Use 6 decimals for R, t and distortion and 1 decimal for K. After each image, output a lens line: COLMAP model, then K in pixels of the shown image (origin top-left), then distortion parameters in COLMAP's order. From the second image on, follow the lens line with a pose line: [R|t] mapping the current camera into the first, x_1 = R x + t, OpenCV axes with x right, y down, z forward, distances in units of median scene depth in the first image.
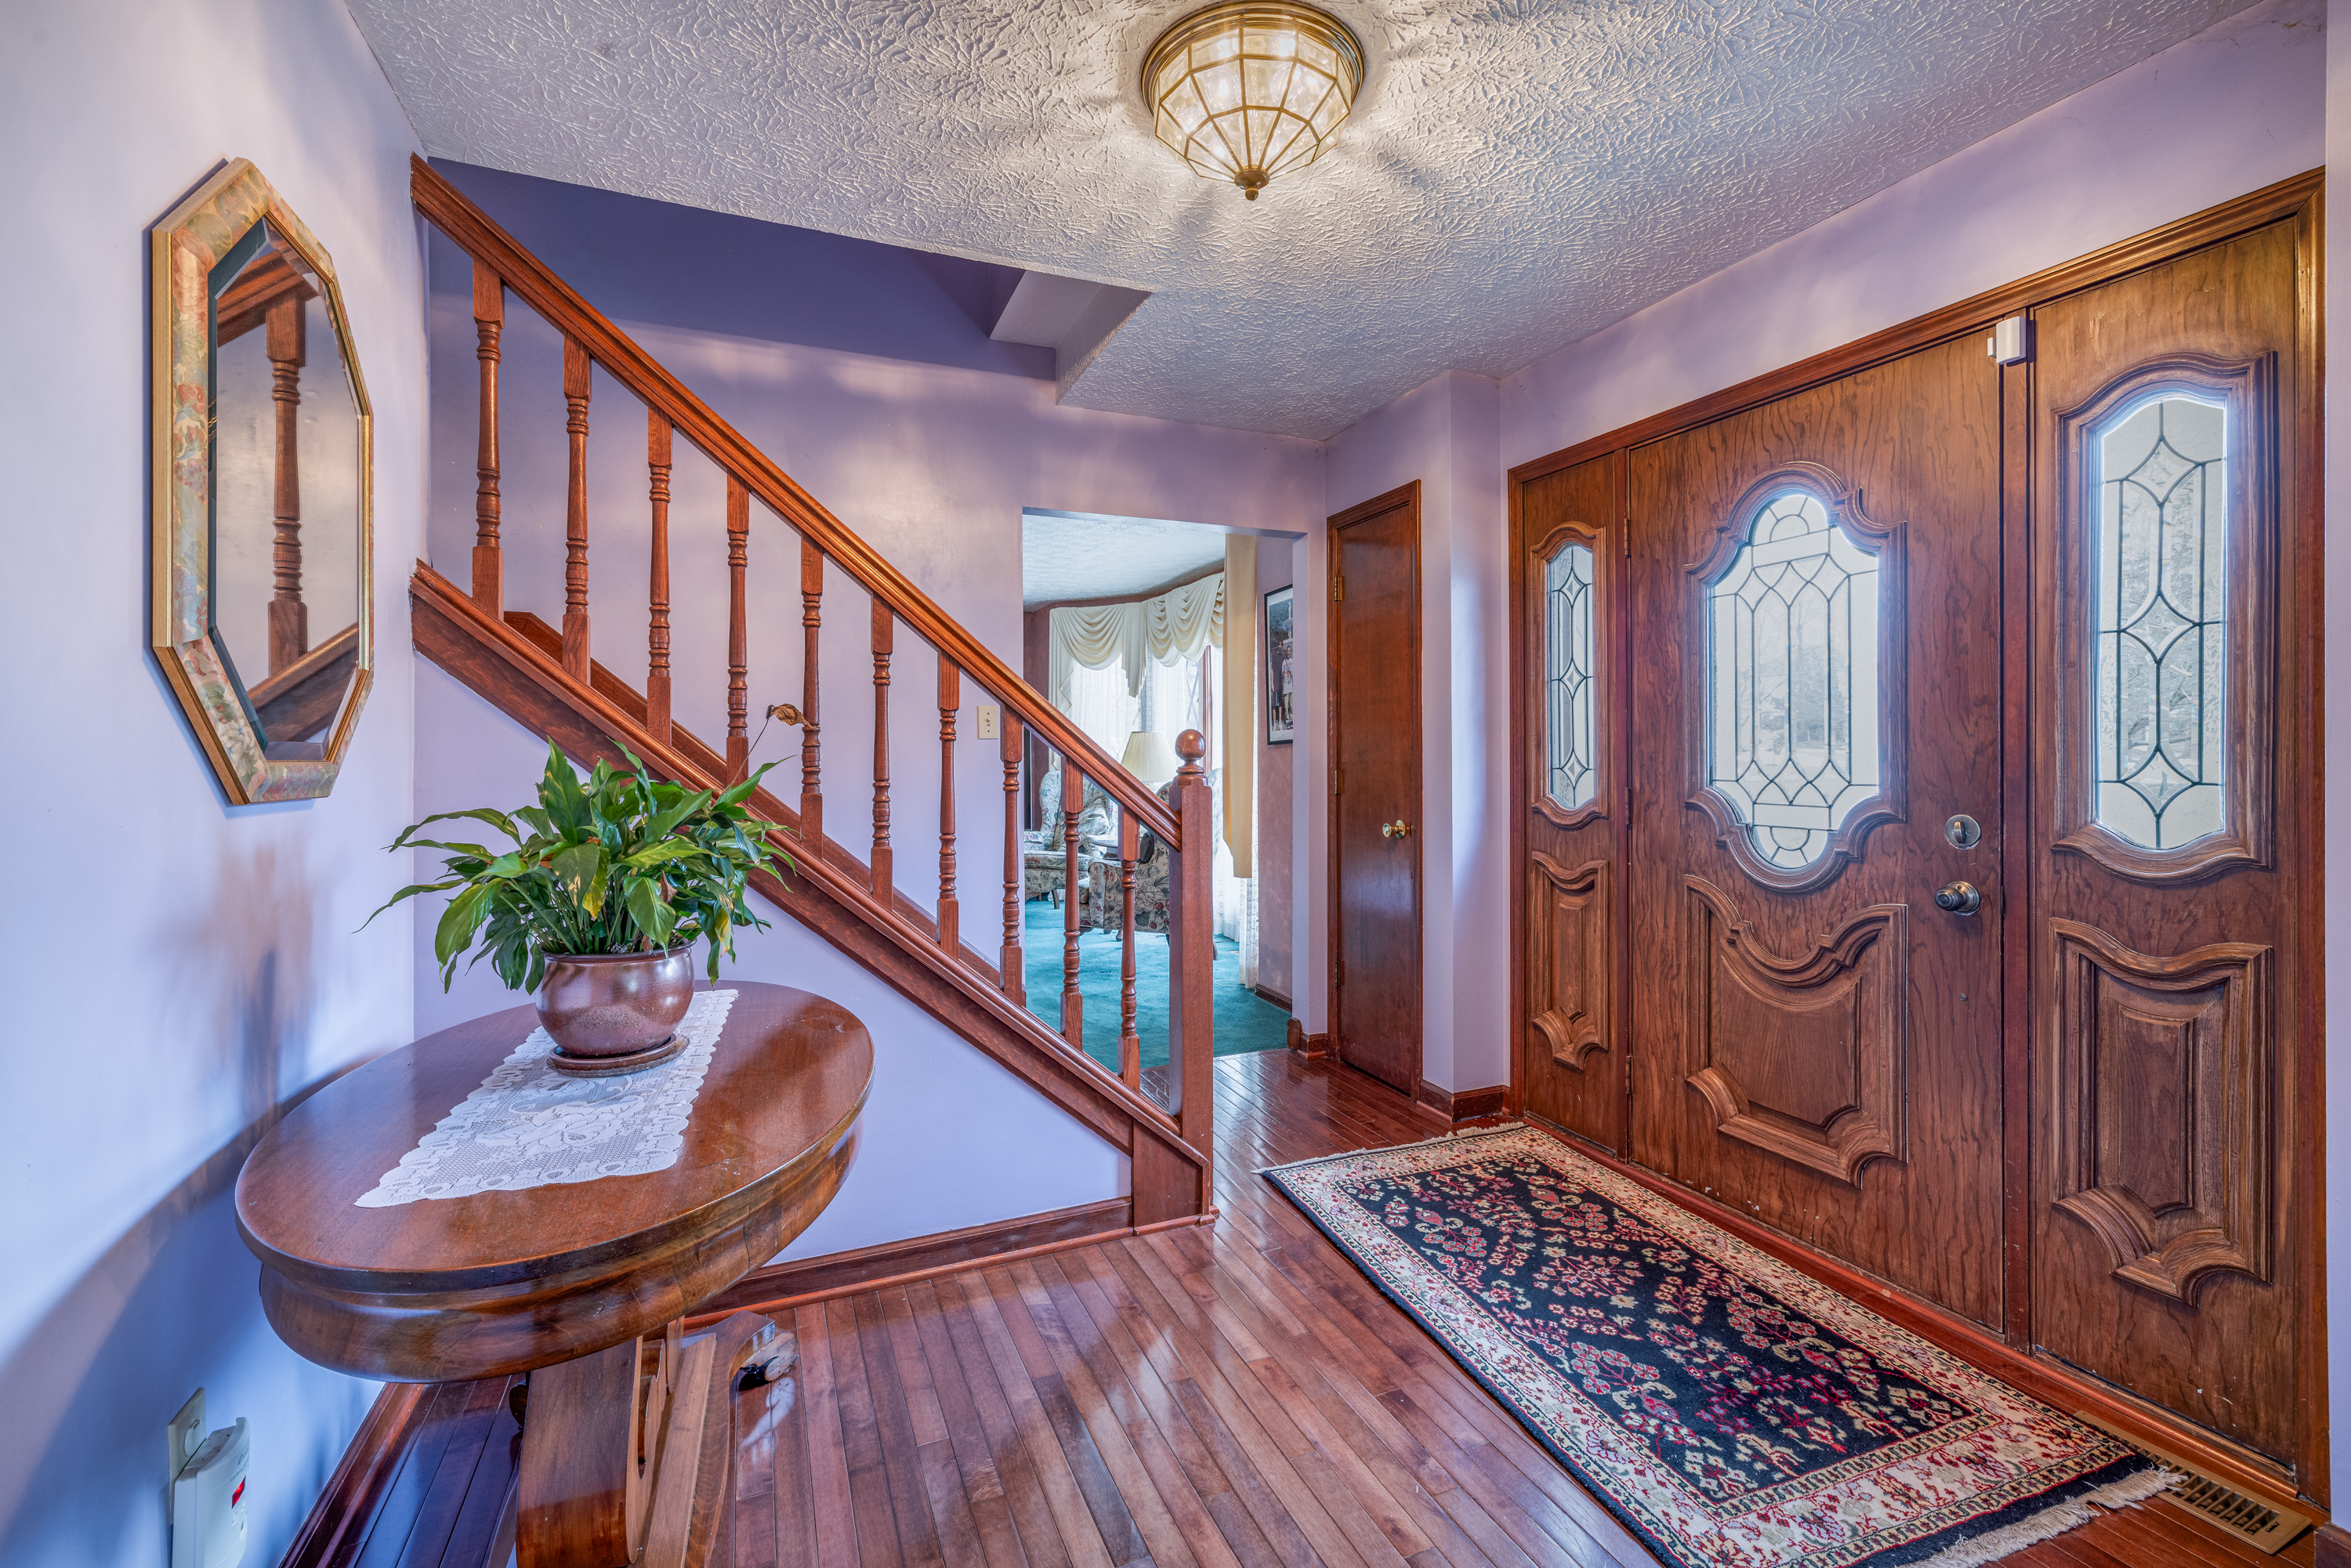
lens RADIAL K [[993.4, 0, 1167.1], [0, 993.4, 764.1], [0, 0, 1]] dist [0.000589, 0.000097]
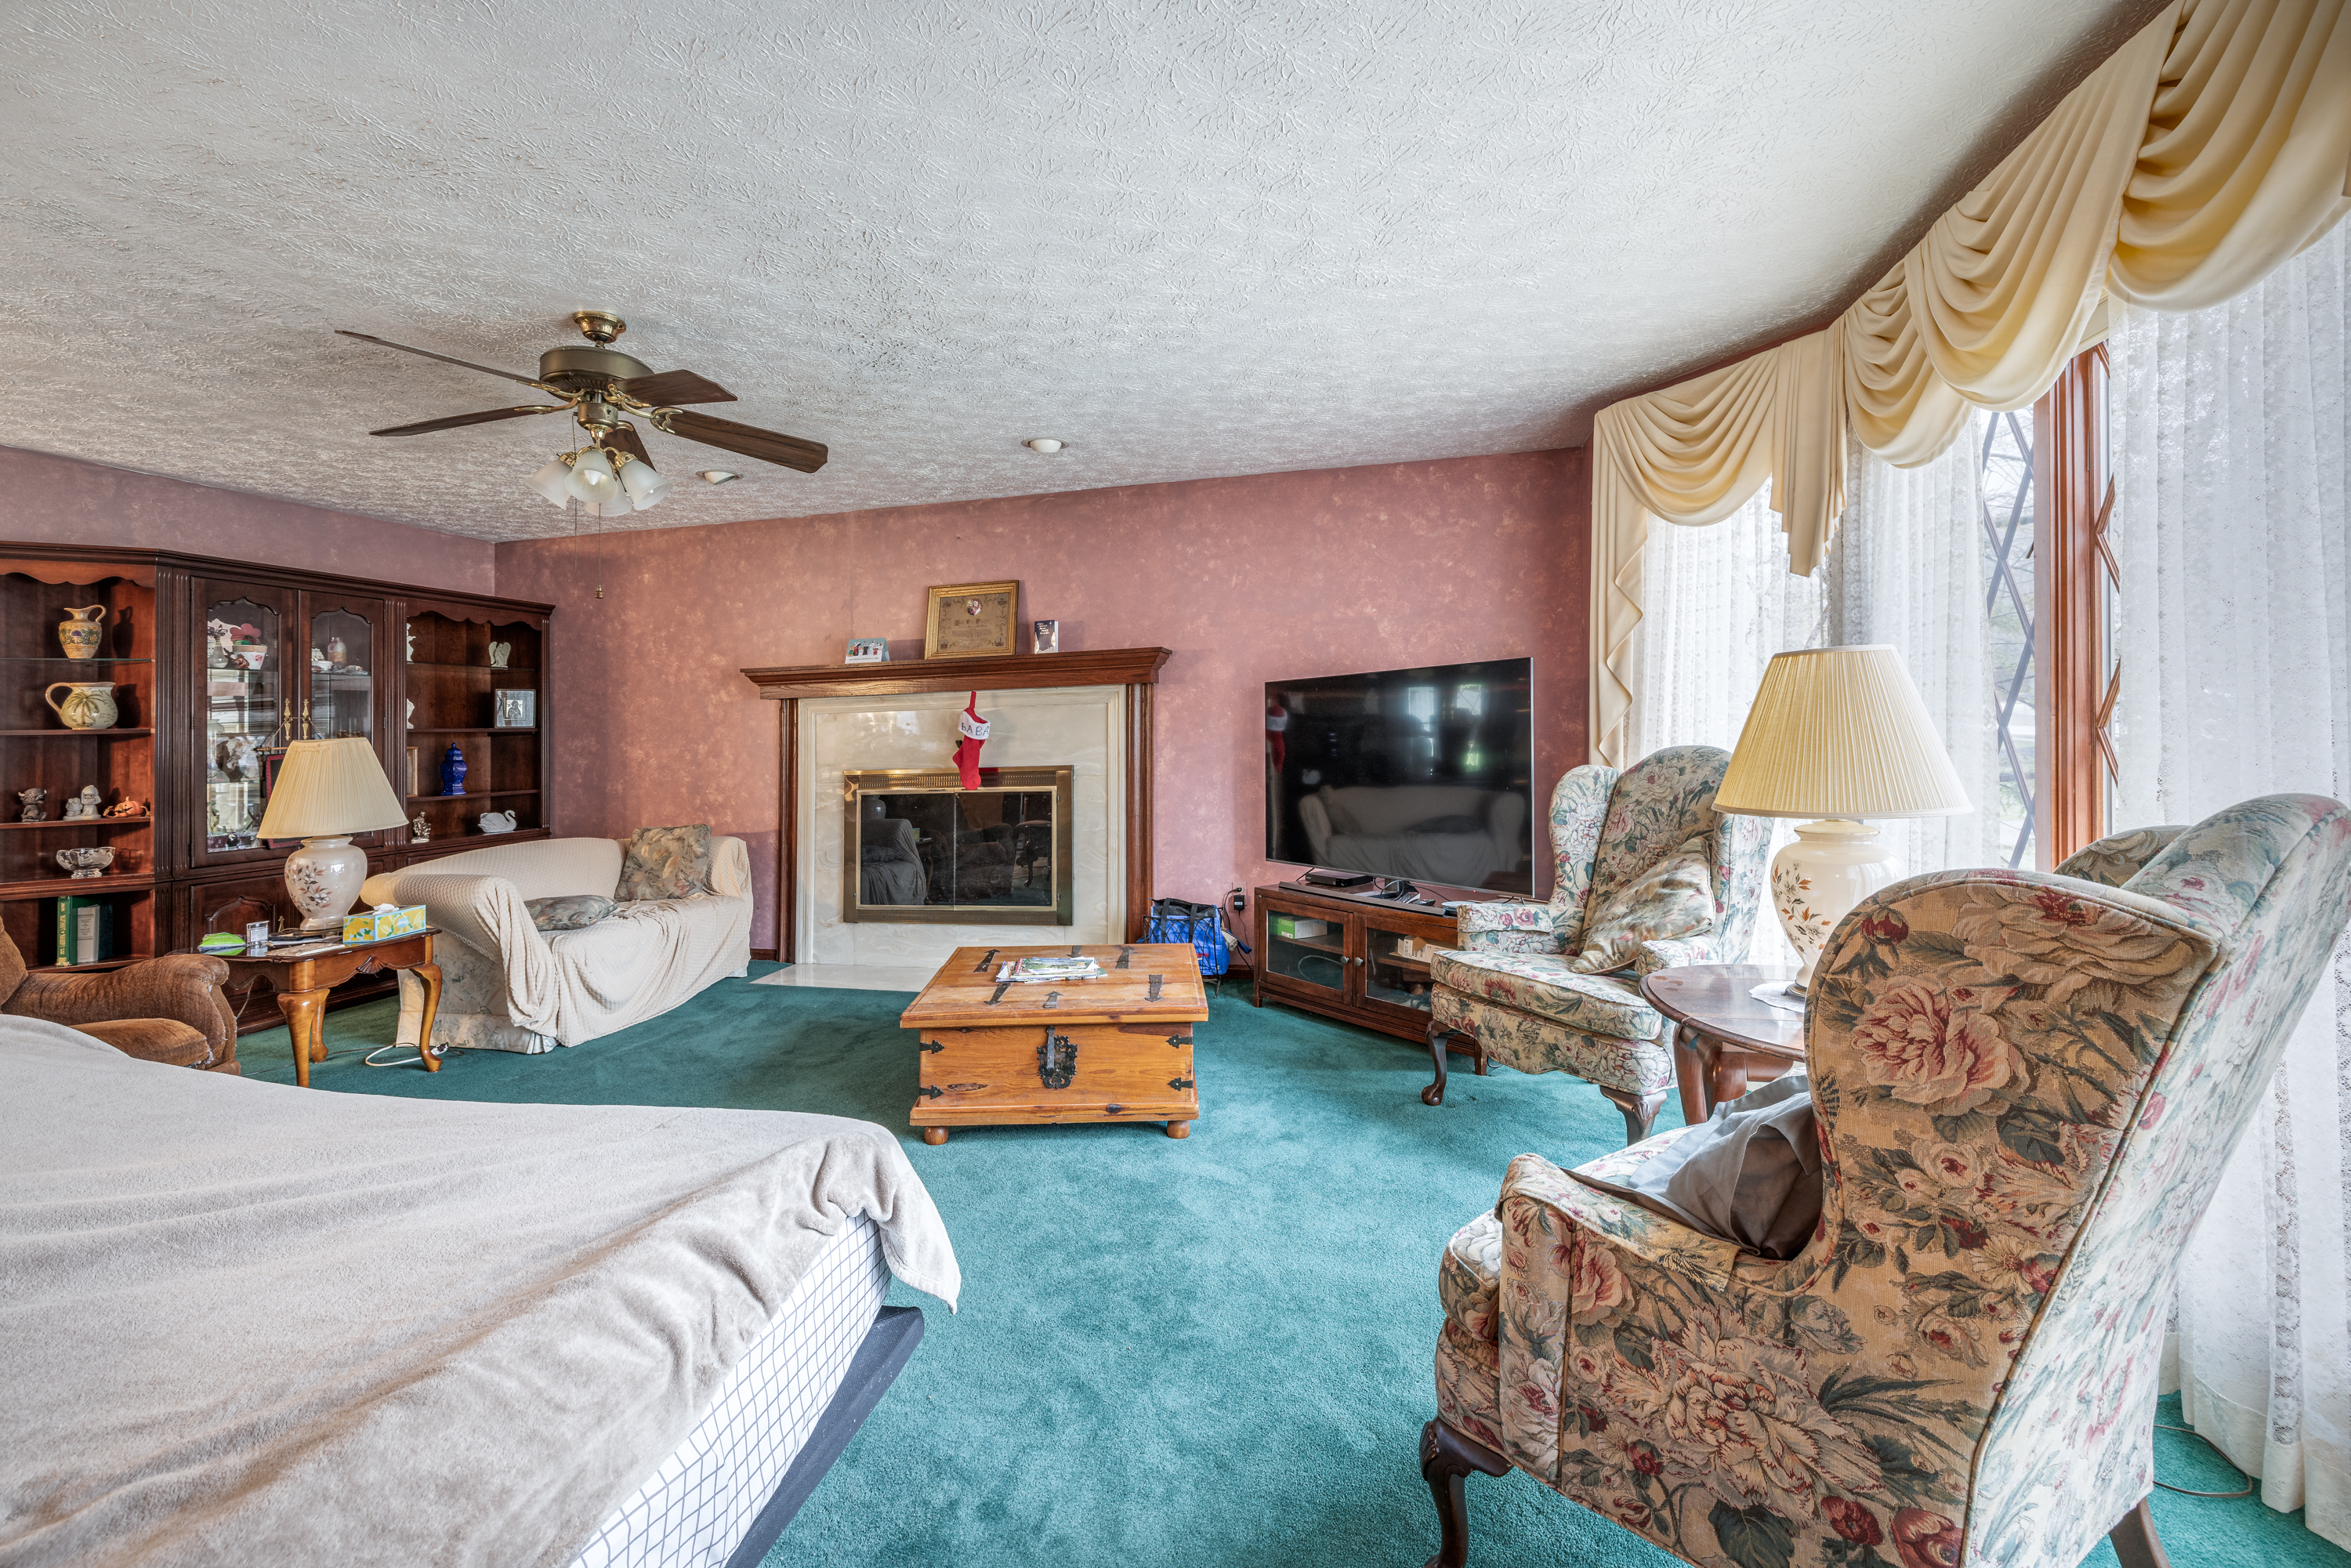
lens RADIAL K [[993.4, 0, 1167.1], [0, 993.4, 764.1], [0, 0, 1]] dist [0.000589, 0.000097]
pose [[0.799710, 0.000995, -0.600386, 0.000471], [0.012963, 0.999737, 0.018925, -0.004820], [0.600247, -0.022917, 0.799486, 0.597632]]
